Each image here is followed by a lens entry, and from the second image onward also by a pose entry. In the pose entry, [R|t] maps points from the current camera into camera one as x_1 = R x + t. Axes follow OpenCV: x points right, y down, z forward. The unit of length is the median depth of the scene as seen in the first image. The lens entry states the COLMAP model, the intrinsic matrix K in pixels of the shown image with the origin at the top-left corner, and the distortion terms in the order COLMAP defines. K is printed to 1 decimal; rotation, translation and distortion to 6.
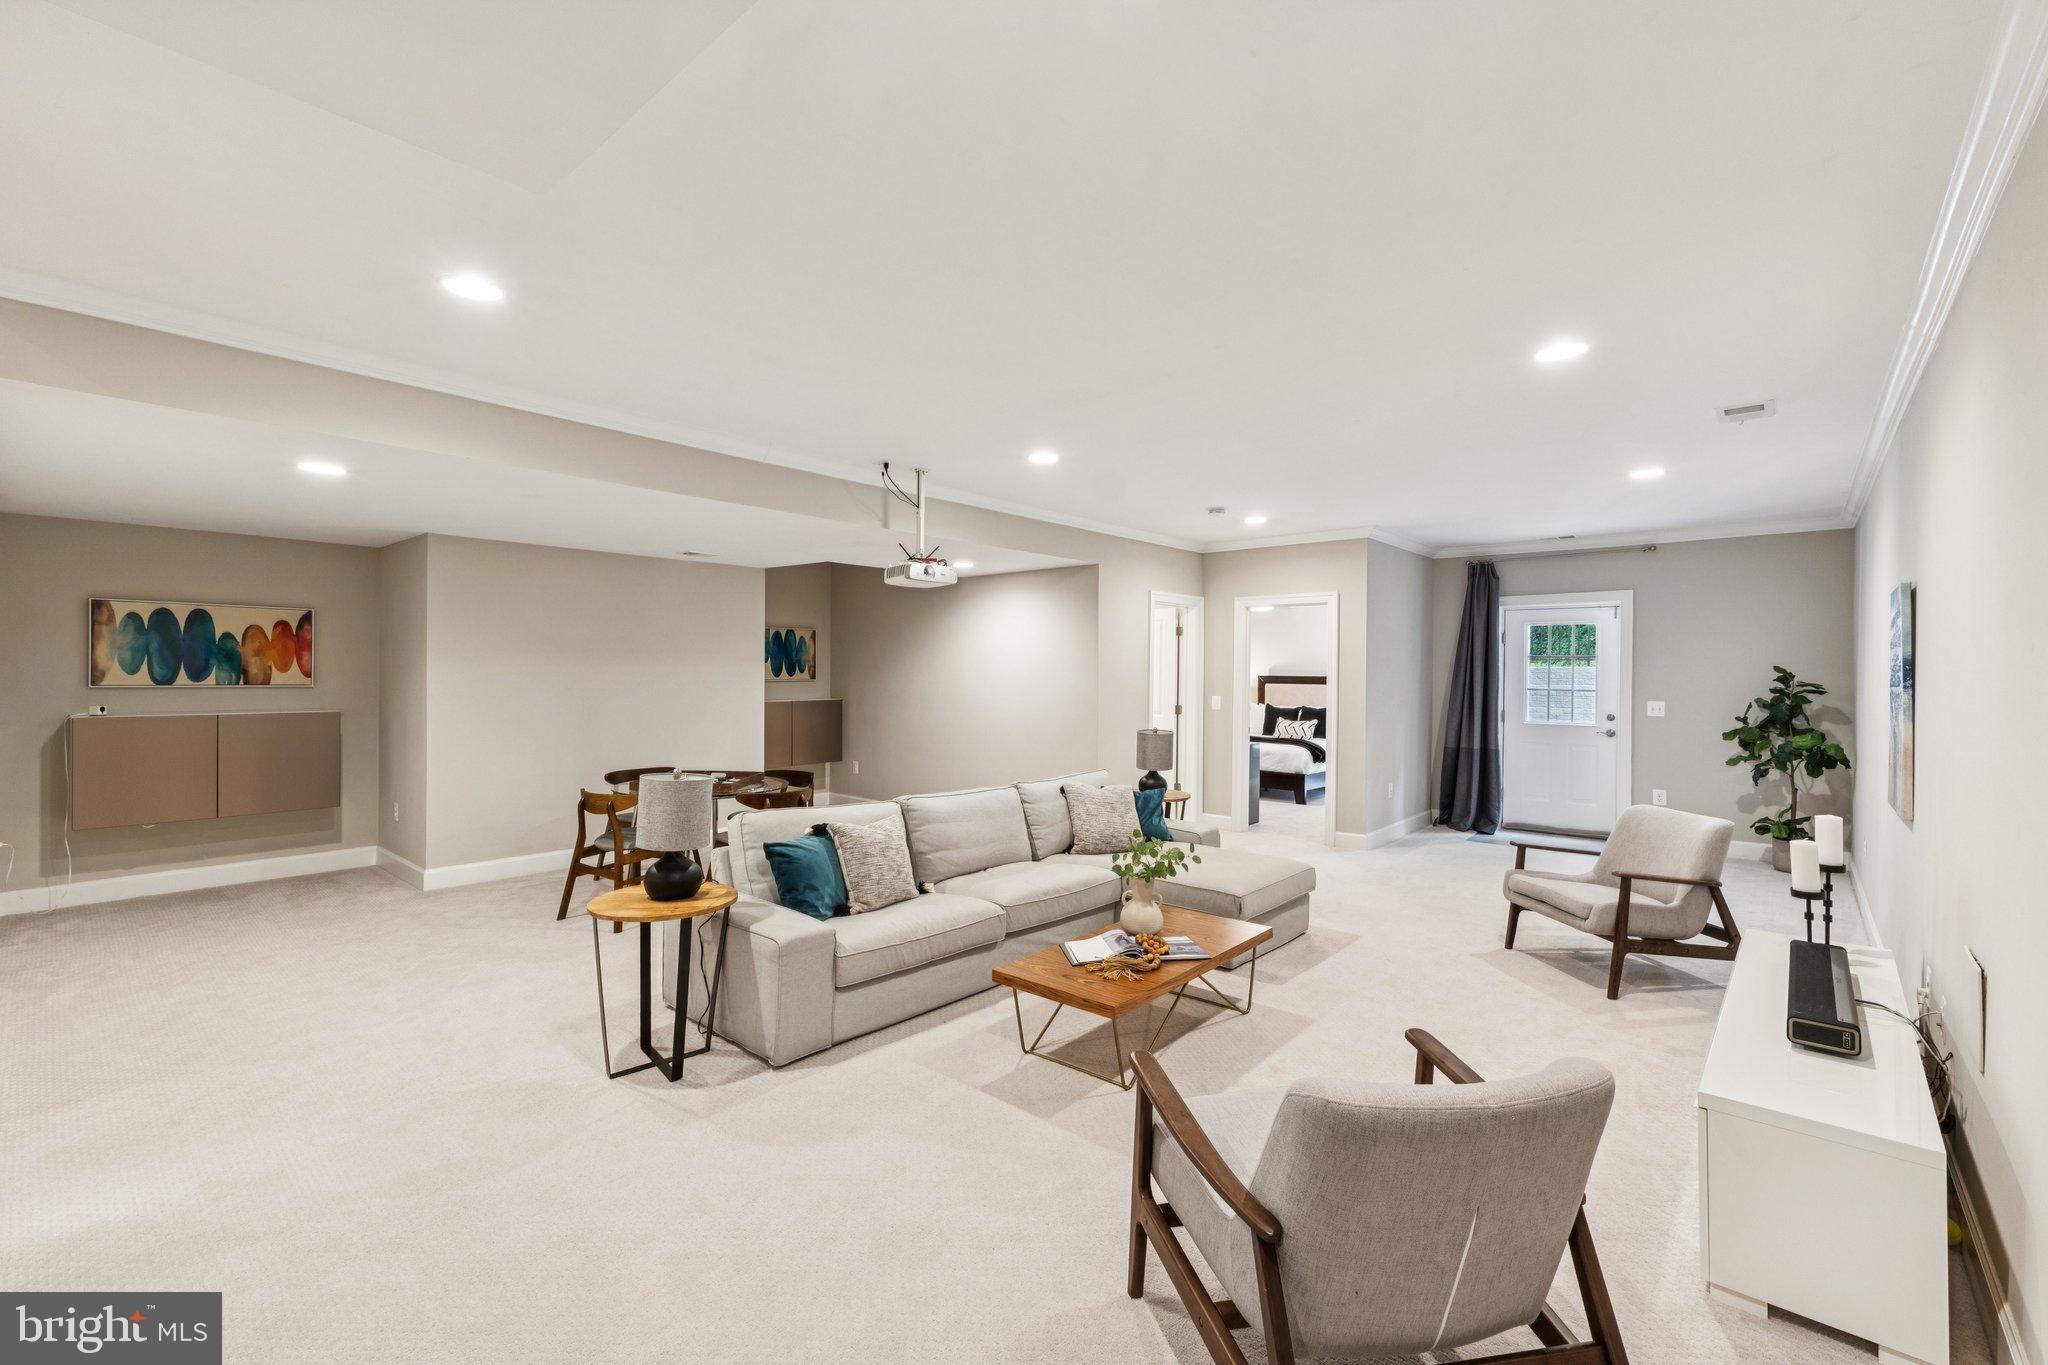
lens RADIAL K [[863.7, 0, 1027.3], [0, 863.7, 677.6], [0, 0, 1]] dist [0.003366, -0.000213]
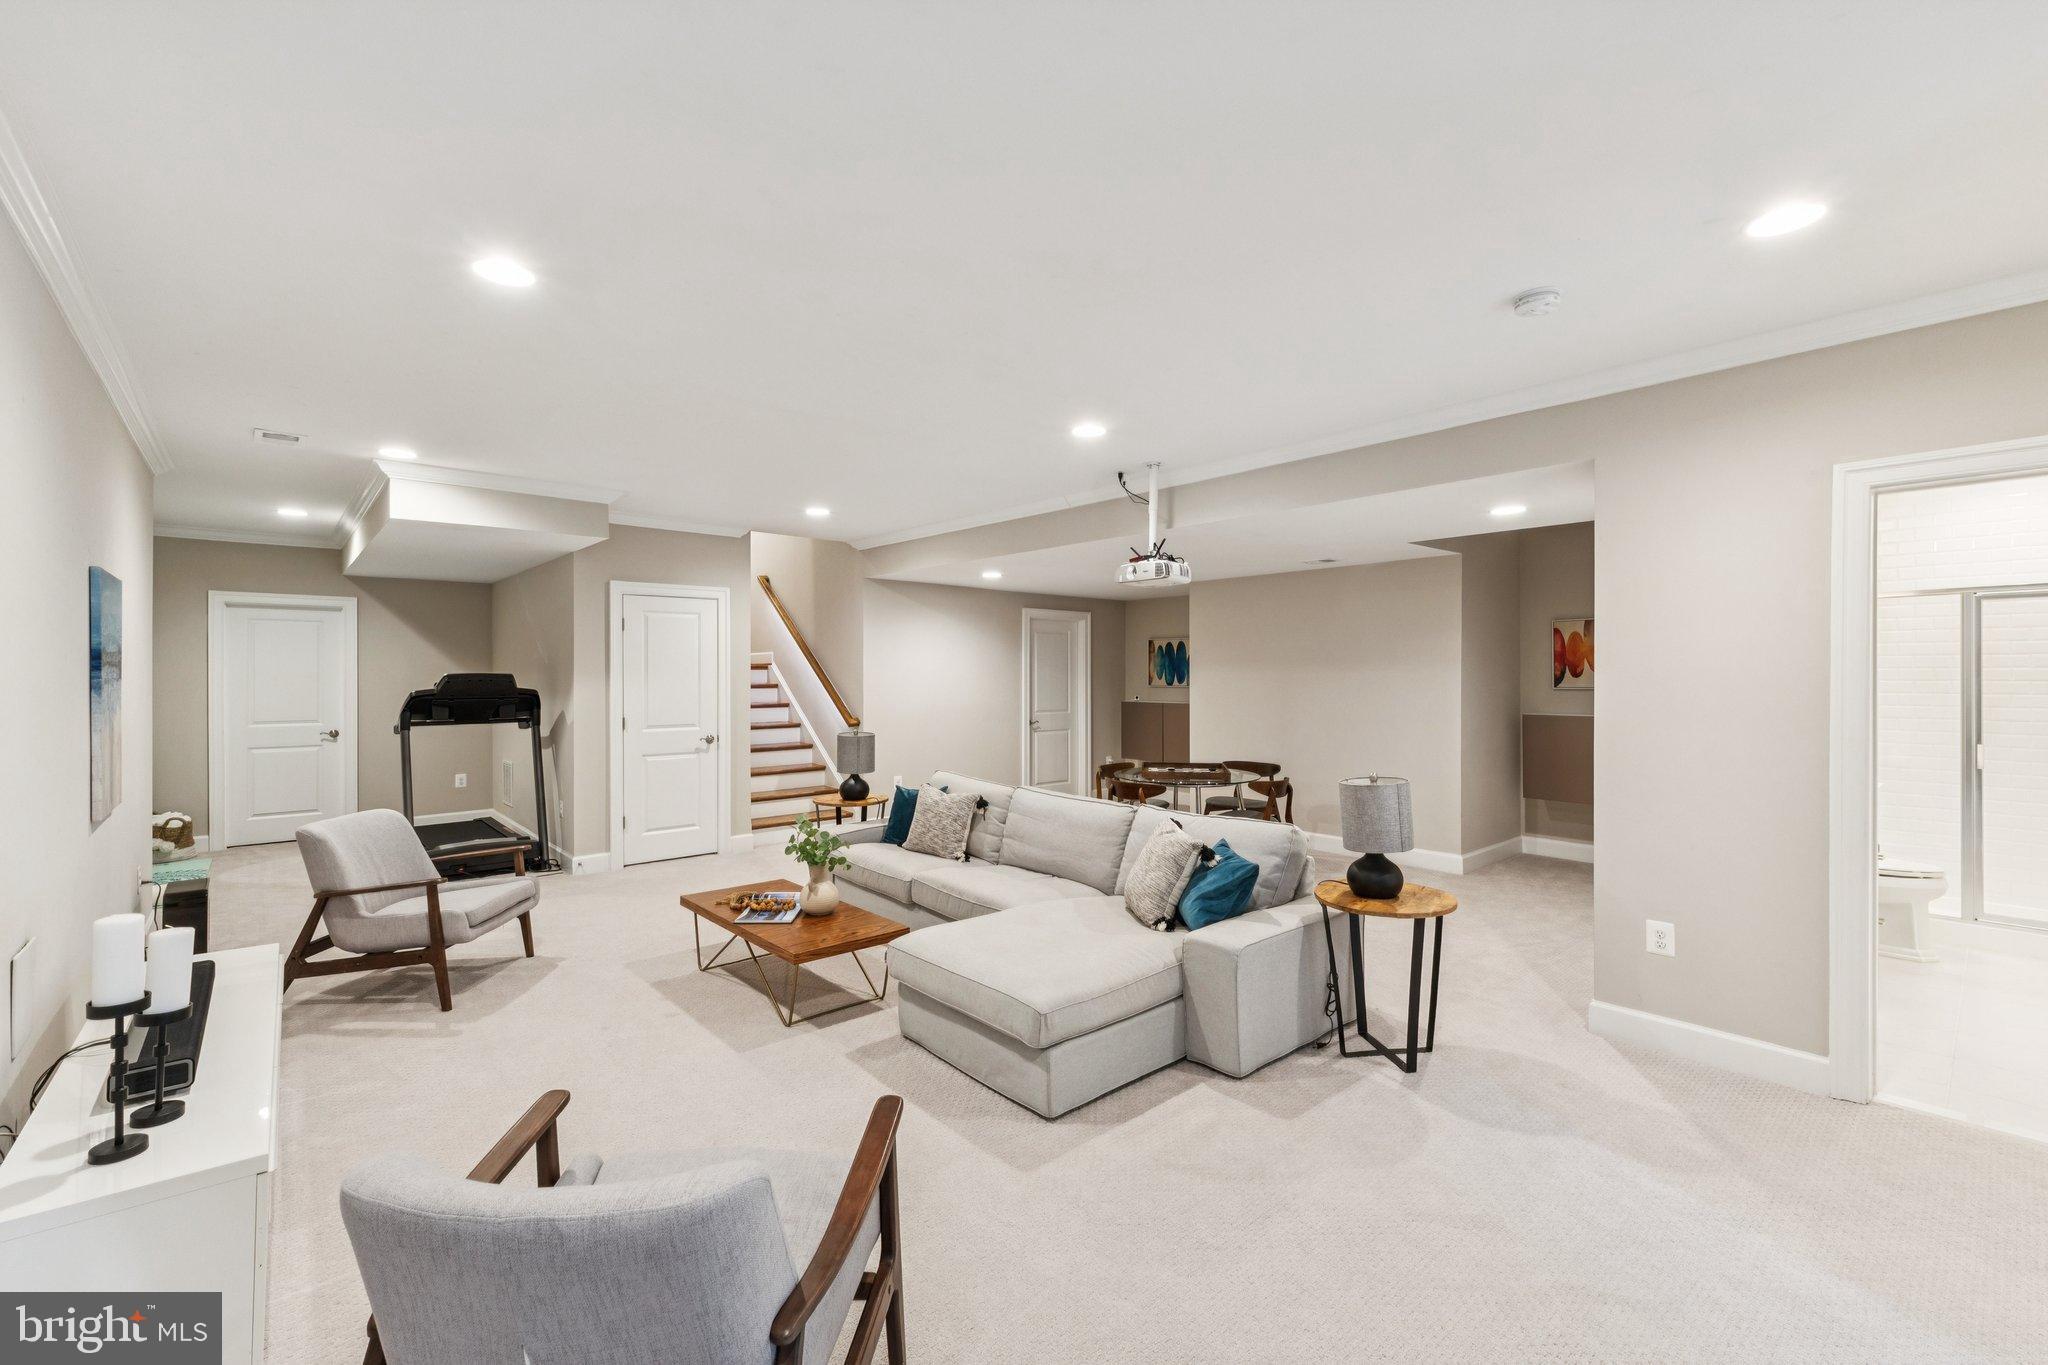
lens RADIAL K [[863.7, 0, 1027.3], [0, 863.7, 677.6], [0, 0, 1]] dist [0.003366, -0.000213]
pose [[-0.130644, -0.004300, -0.991420, 0.827906], [0.002842, 0.999985, -0.004712, -0.000015], [0.991425, -0.003433, -0.130629, 0.971948]]
